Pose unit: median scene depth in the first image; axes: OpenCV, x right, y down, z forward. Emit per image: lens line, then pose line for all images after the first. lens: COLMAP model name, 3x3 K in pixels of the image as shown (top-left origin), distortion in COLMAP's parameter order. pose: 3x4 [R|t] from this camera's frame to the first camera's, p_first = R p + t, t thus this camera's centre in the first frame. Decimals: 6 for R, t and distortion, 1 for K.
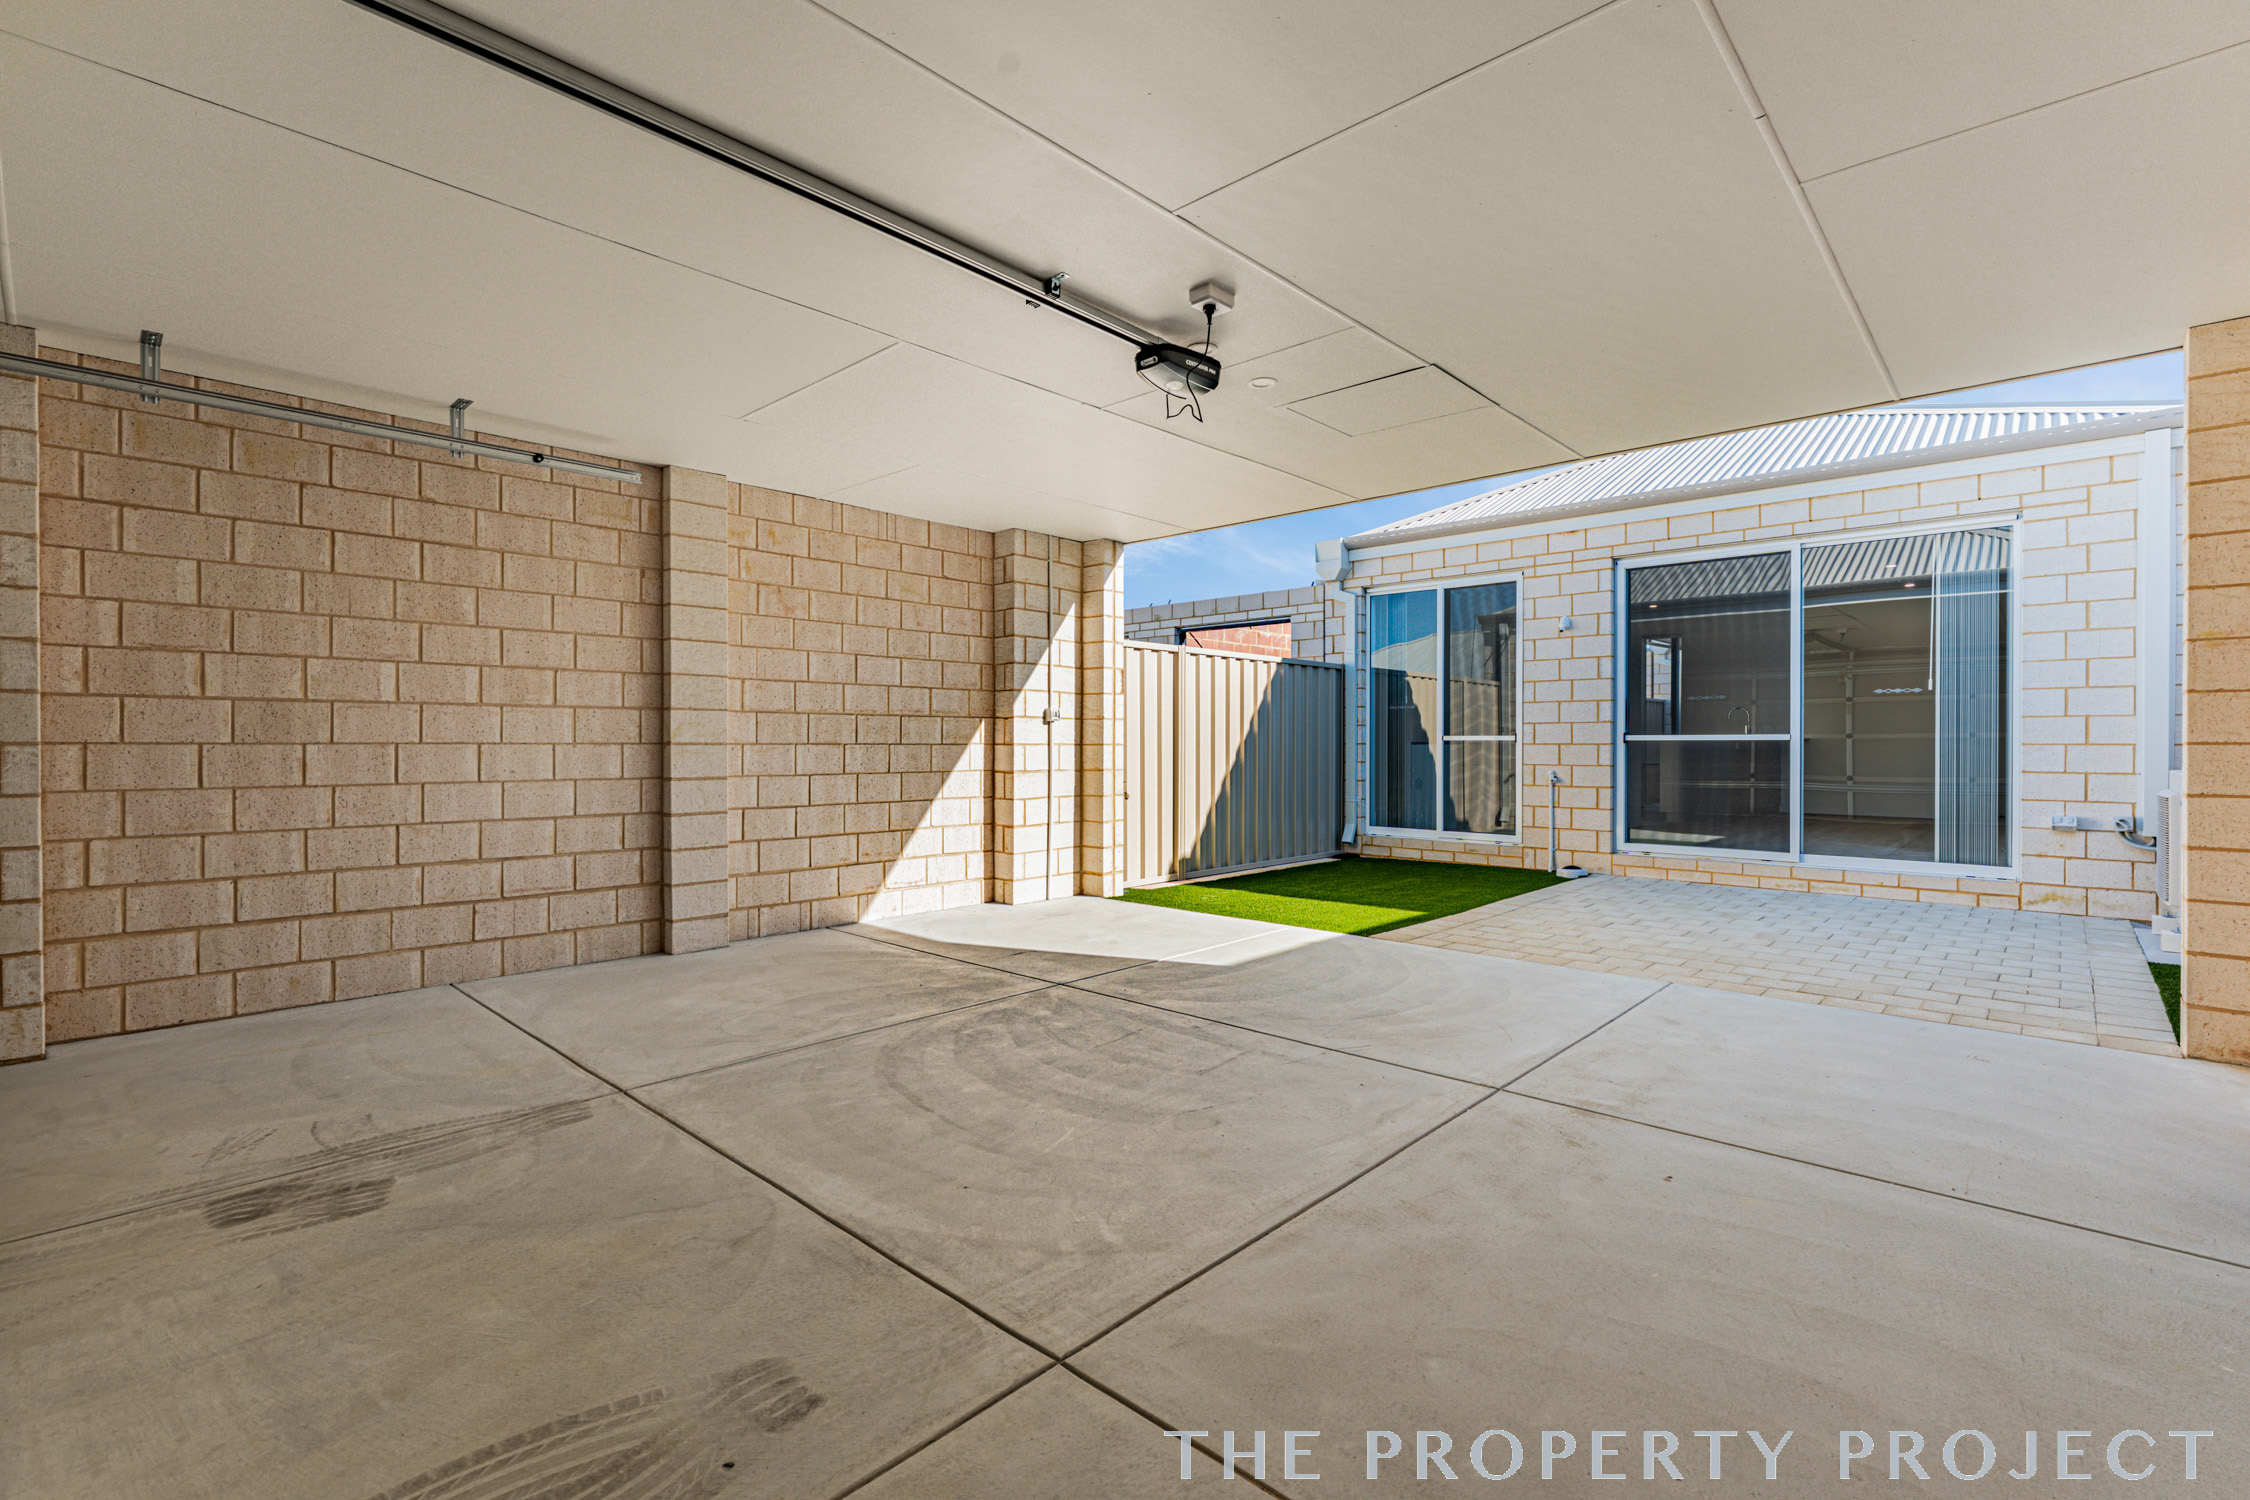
lens RADIAL K [[1005.5, 0, 1118.4], [0, 1005.5, 731.4], [0, 0, 1]] dist [-0.000675, -0.000013]
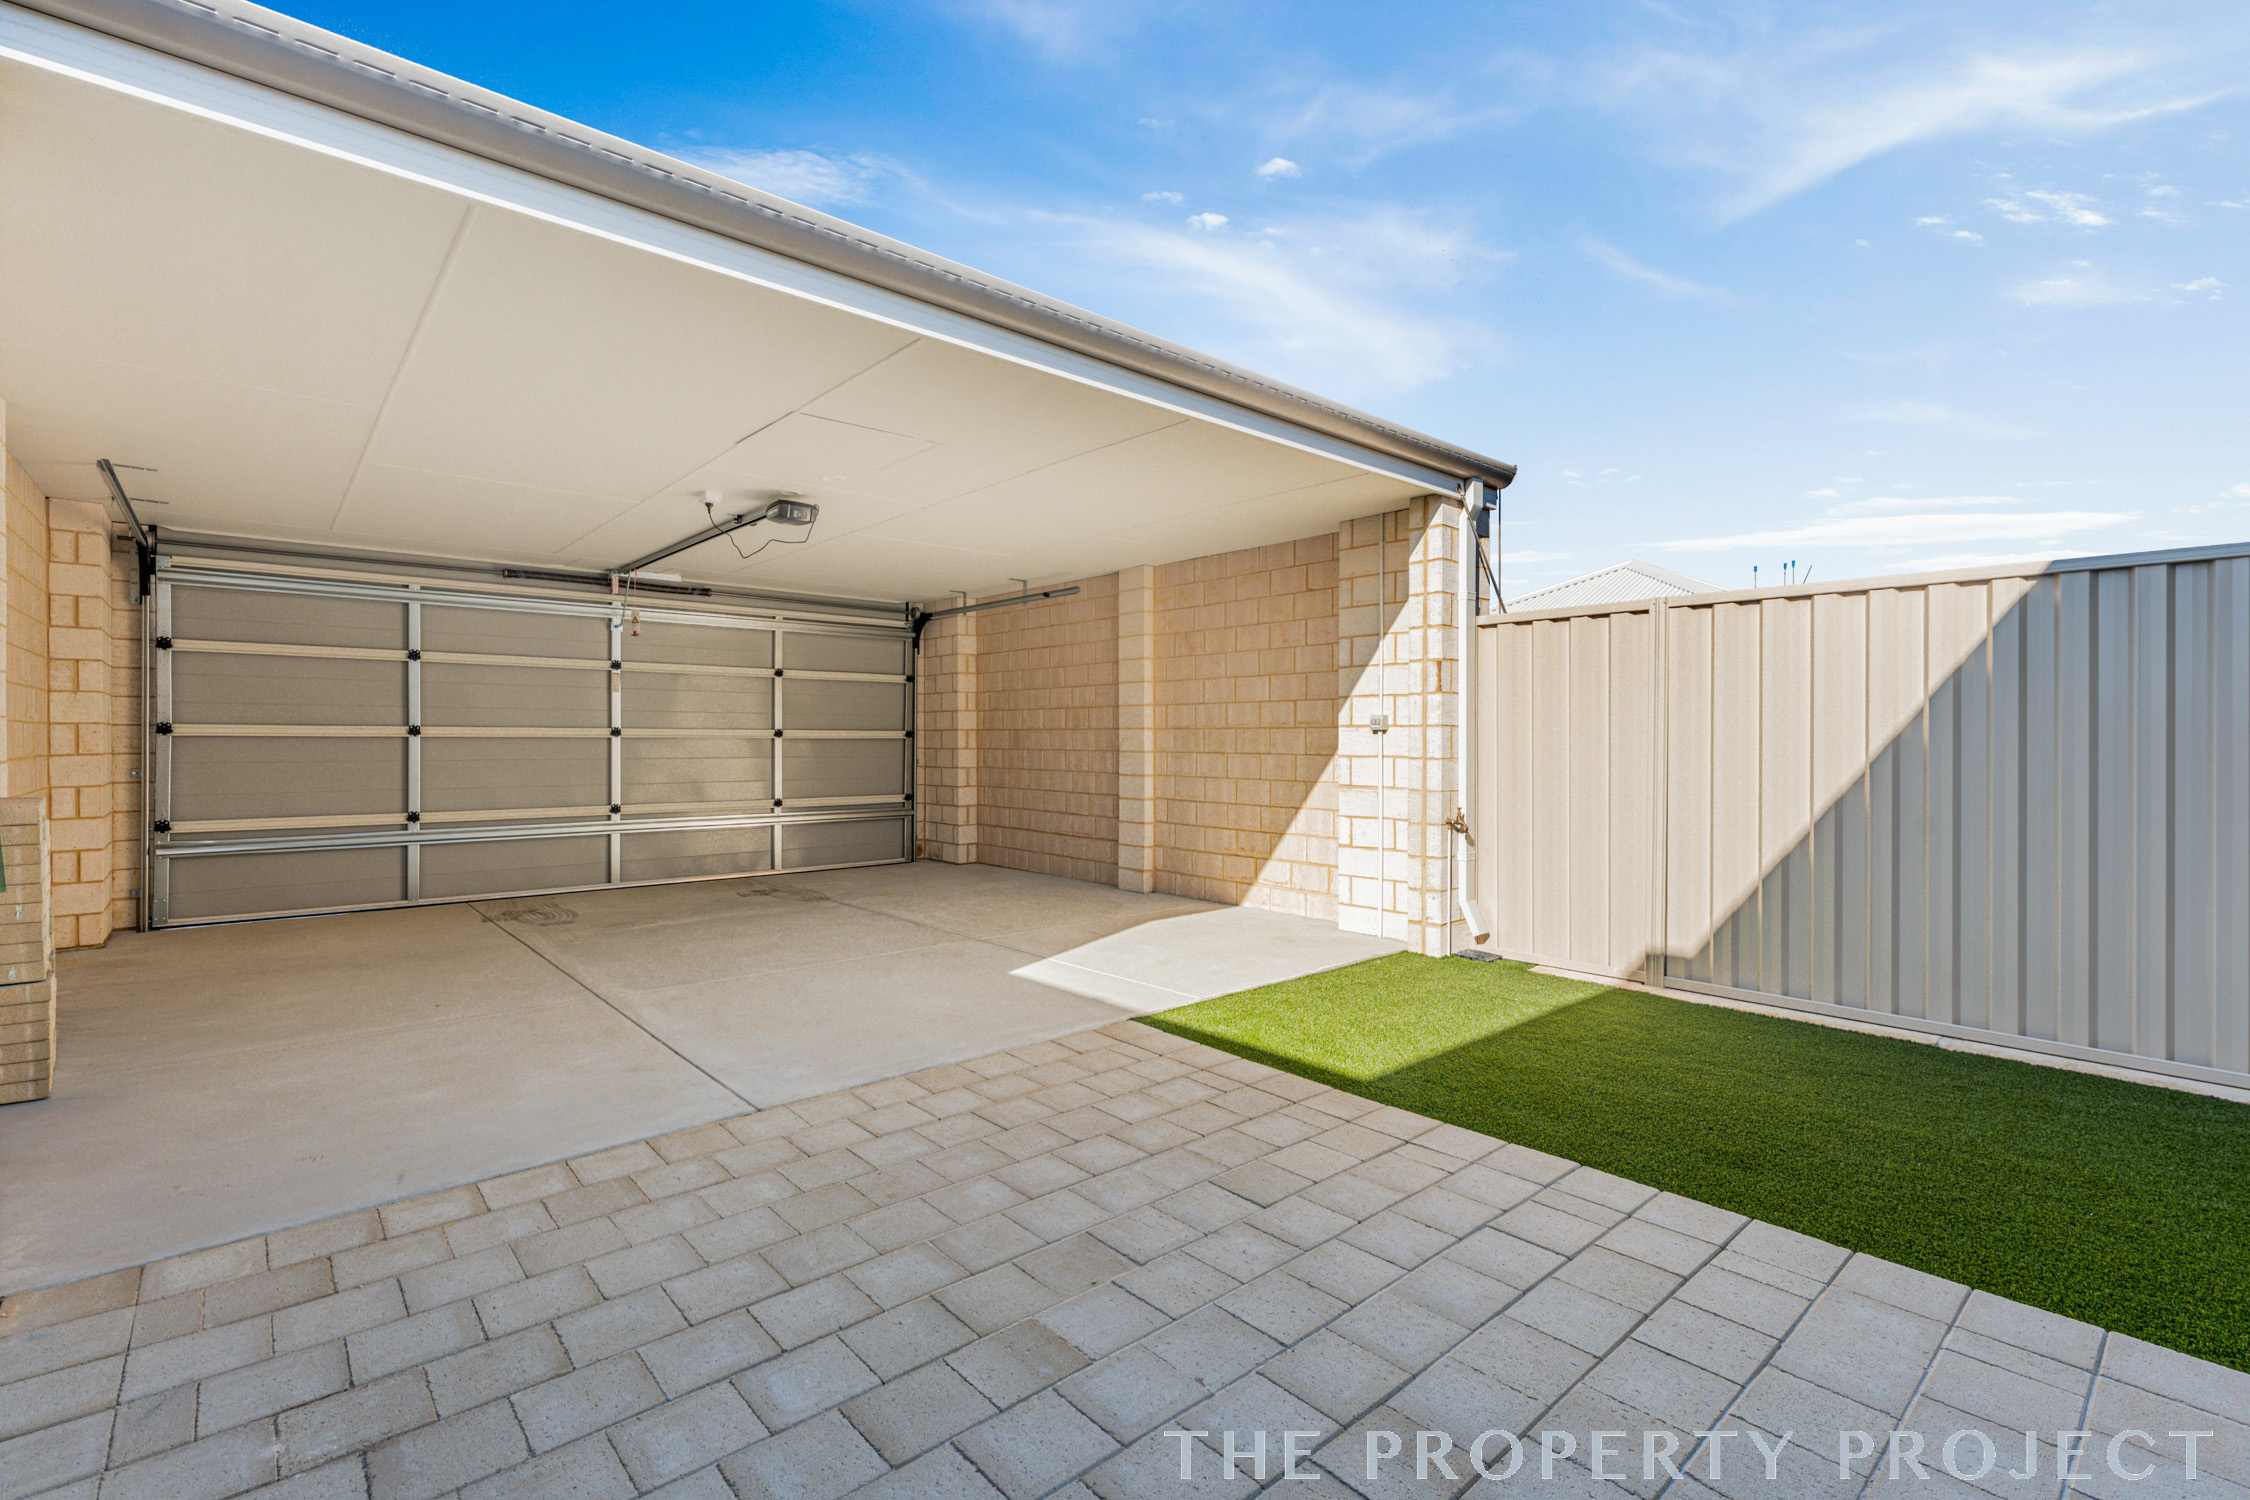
lens RADIAL K [[1005.5, 0, 1126.6], [0, 1005.5, 743.9], [0, 0, 1]] dist [-0.000675, -0.000013]
pose [[-0.092542, -0.007005, -0.995684, 0.881047], [-0.003872, 0.999970, -0.006676, 0.009287], [0.995701, 0.003237, -0.092567, 0.934422]]
